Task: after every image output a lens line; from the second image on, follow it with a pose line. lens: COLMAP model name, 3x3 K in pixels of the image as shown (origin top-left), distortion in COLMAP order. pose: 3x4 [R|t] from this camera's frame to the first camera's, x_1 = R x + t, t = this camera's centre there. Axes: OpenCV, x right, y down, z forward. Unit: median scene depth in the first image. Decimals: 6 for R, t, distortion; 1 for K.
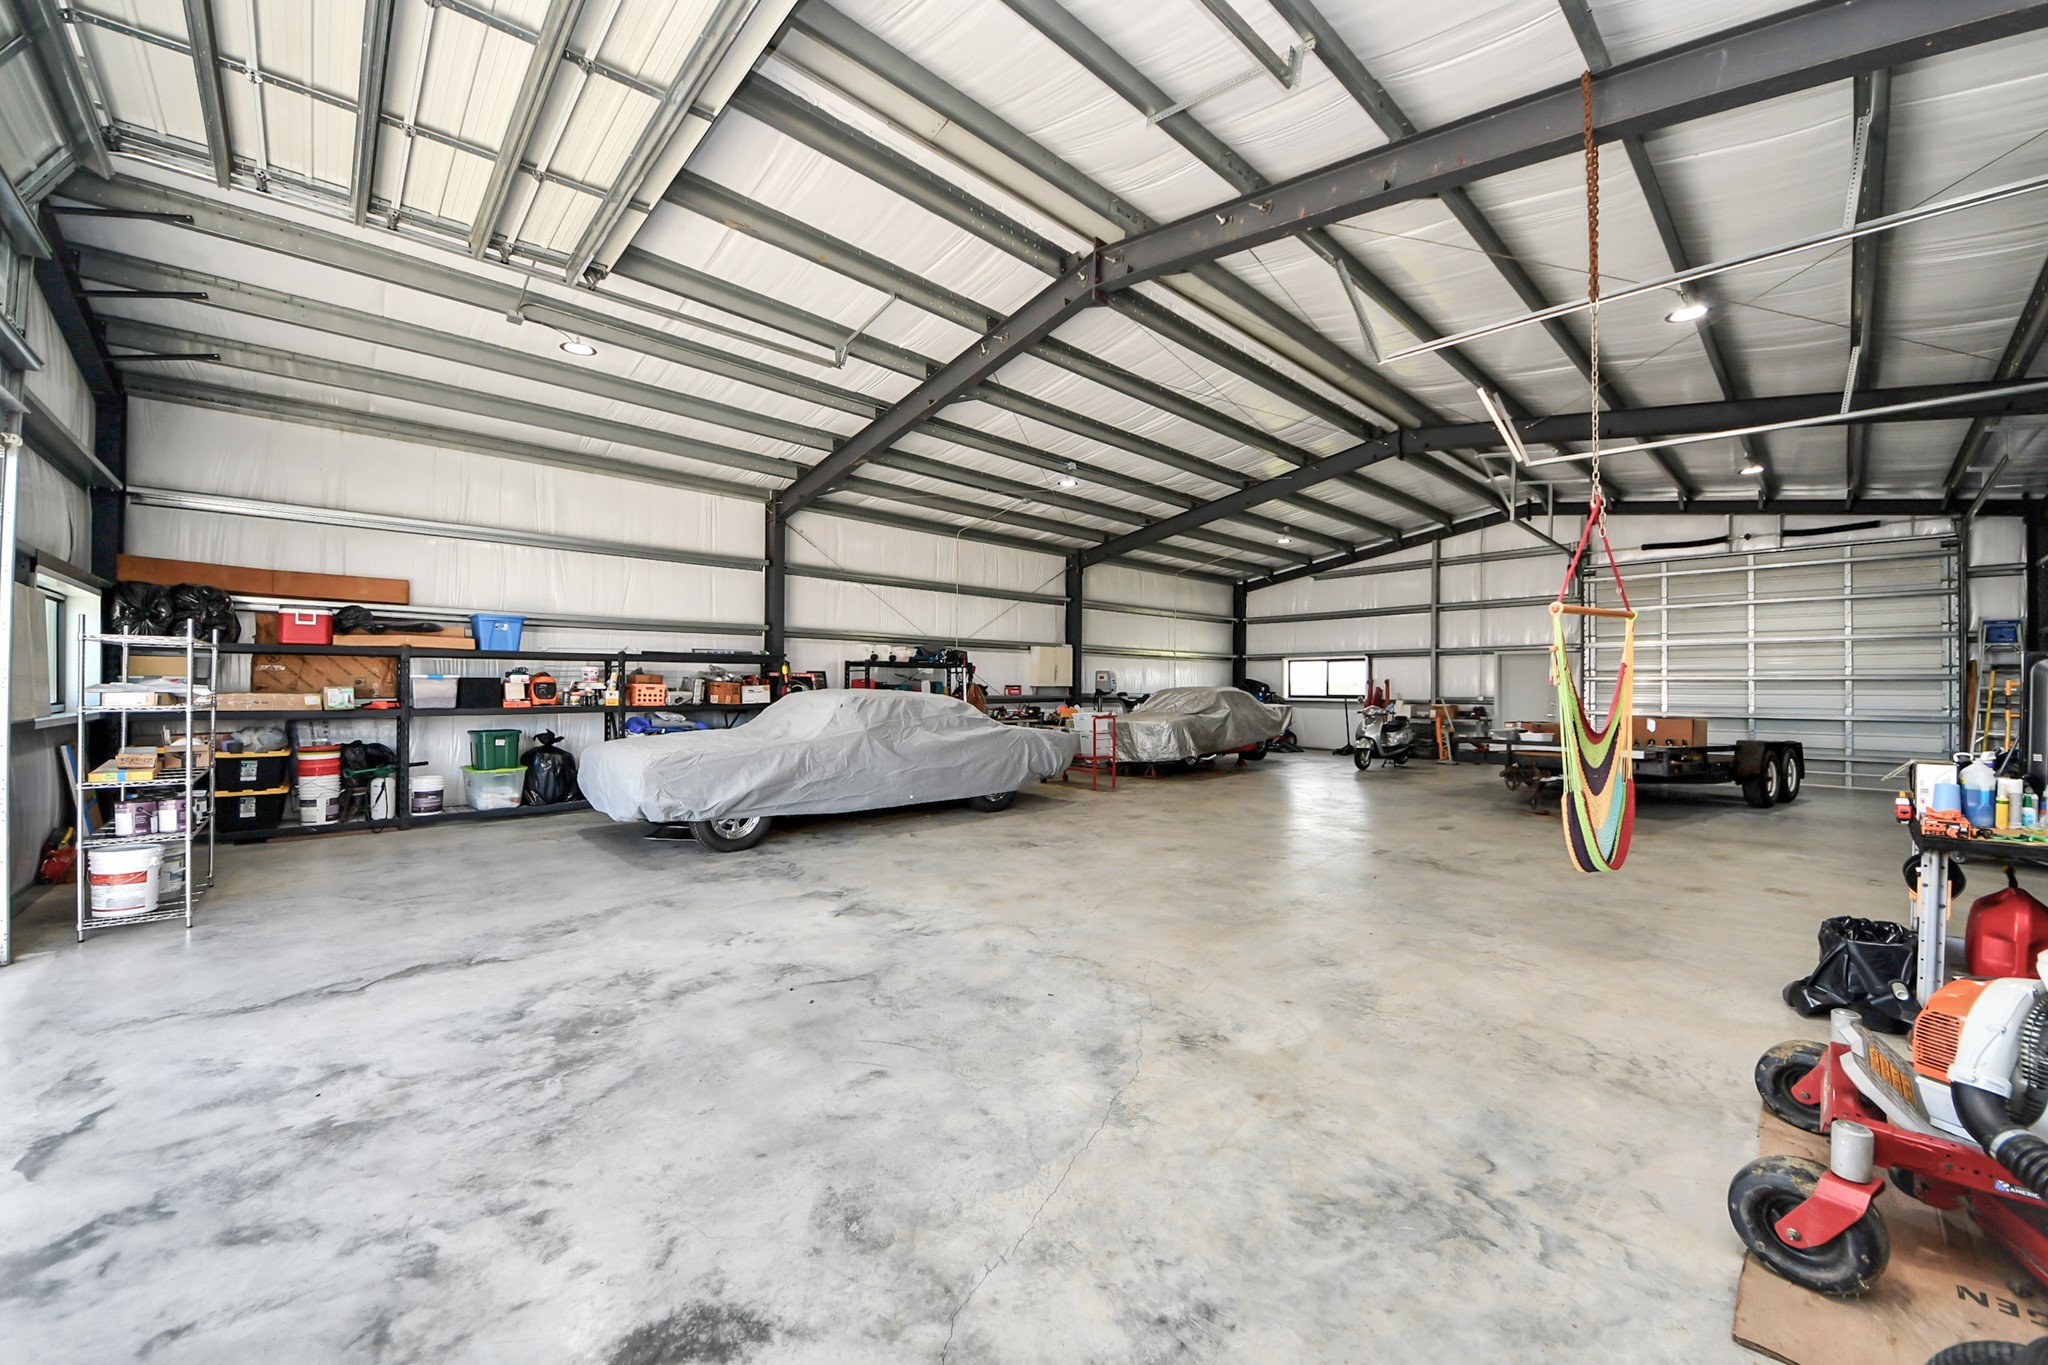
lens RADIAL K [[750.8, 0, 1021.7], [0, 750.8, 677.3], [0, 0, 1]] dist [0.001933, -0.004399]
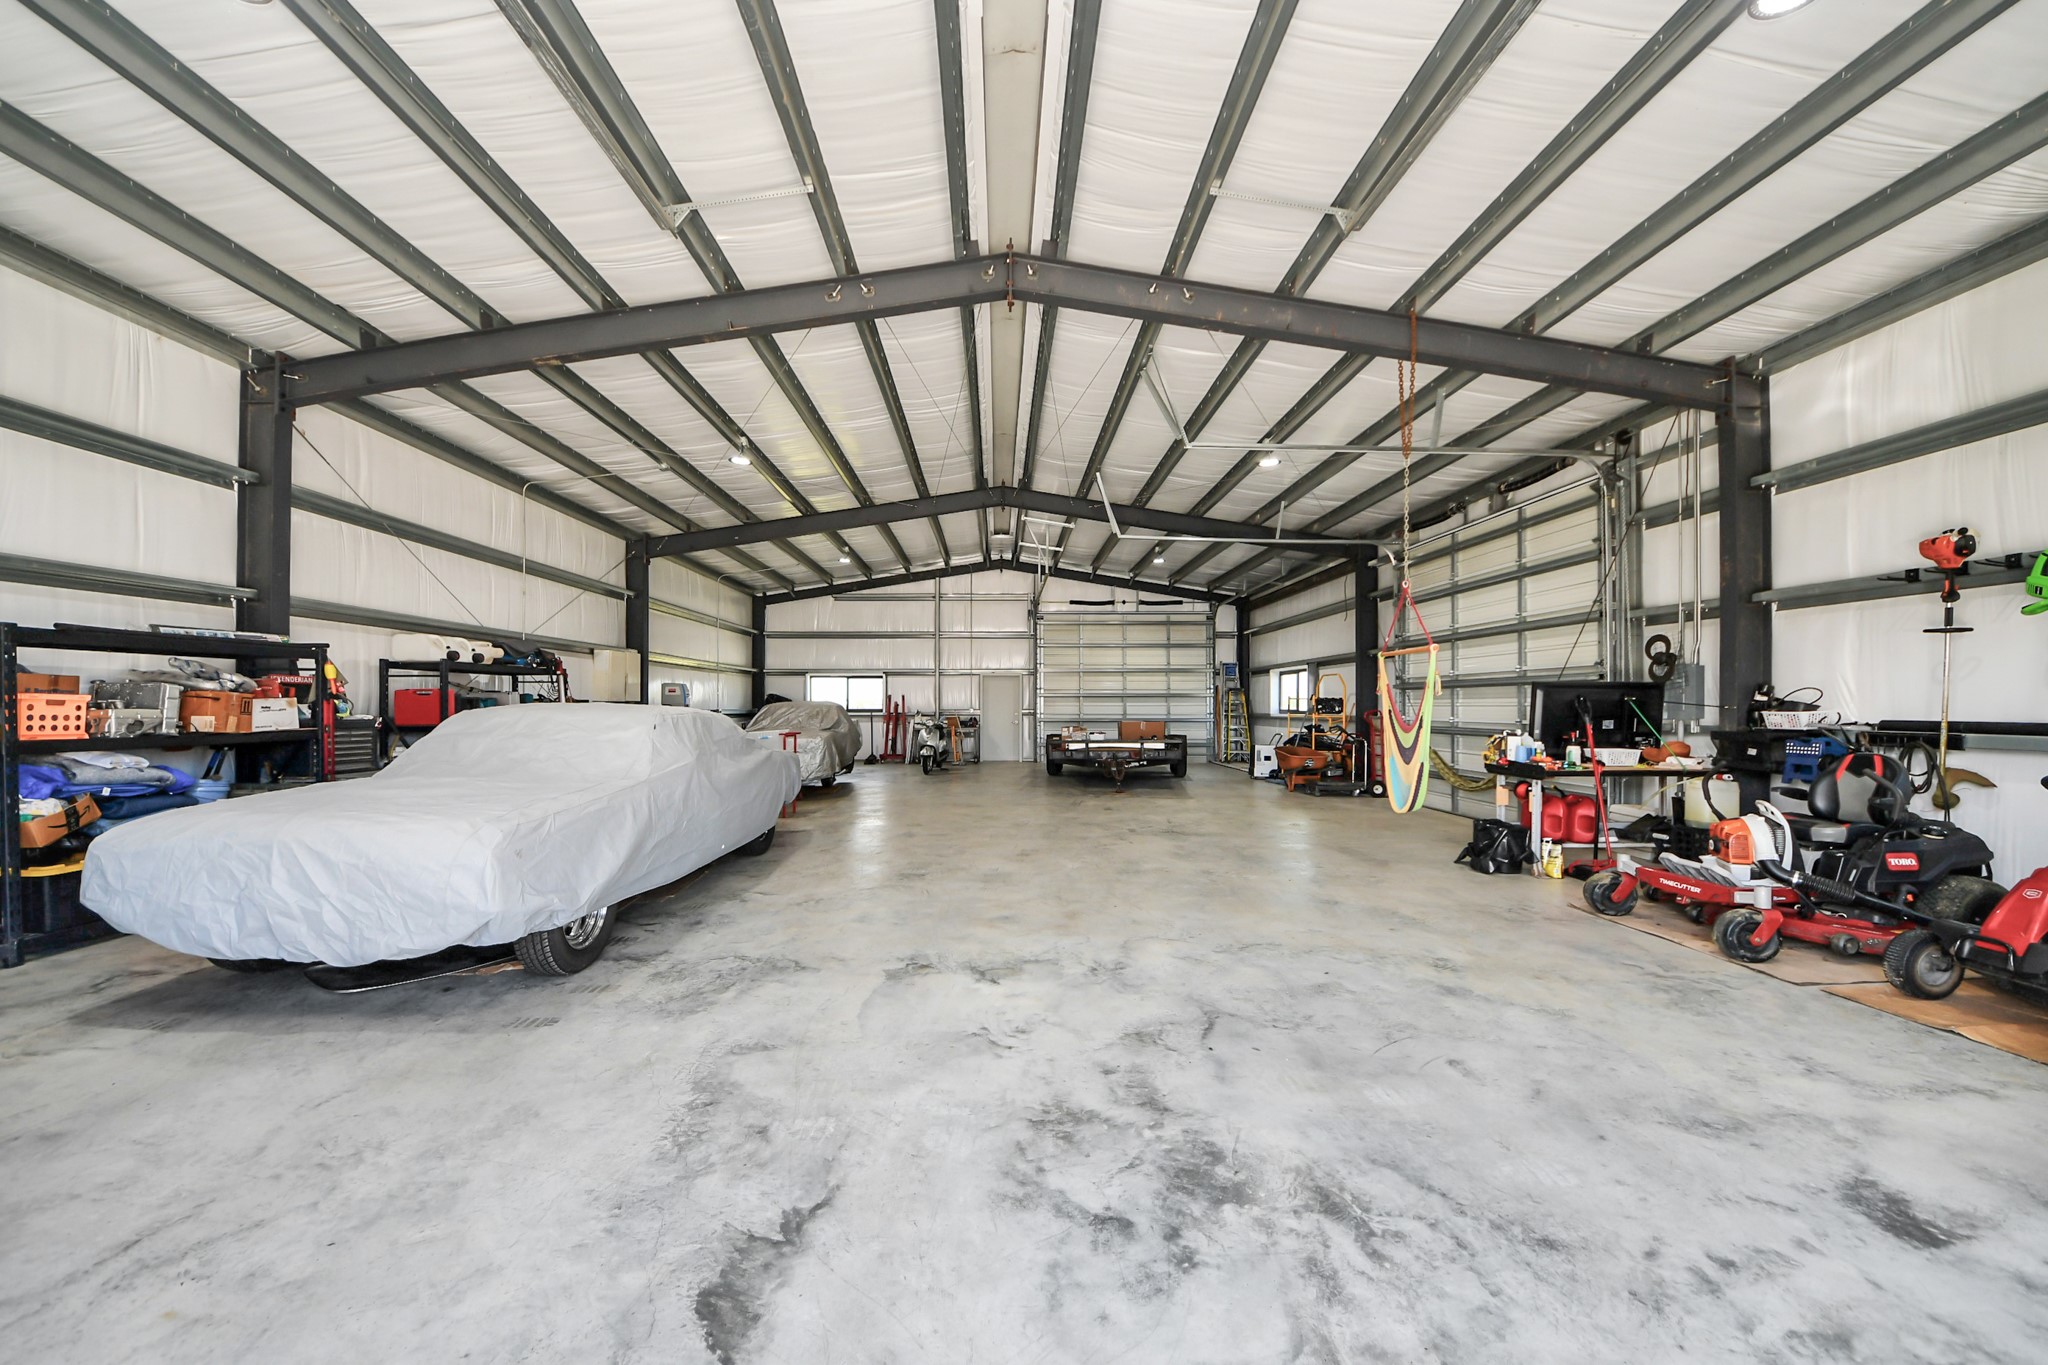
lens RADIAL K [[750.8, 0, 1009.7], [0, 750.8, 700.8], [0, 0, 1]] dist [0.001933, -0.004399]
pose [[0.664432, 0.001321, 0.747347, -0.772790], [-0.007830, 0.999956, 0.005194, 0.011586], [-0.747307, -0.009303, 0.664413, 0.425573]]
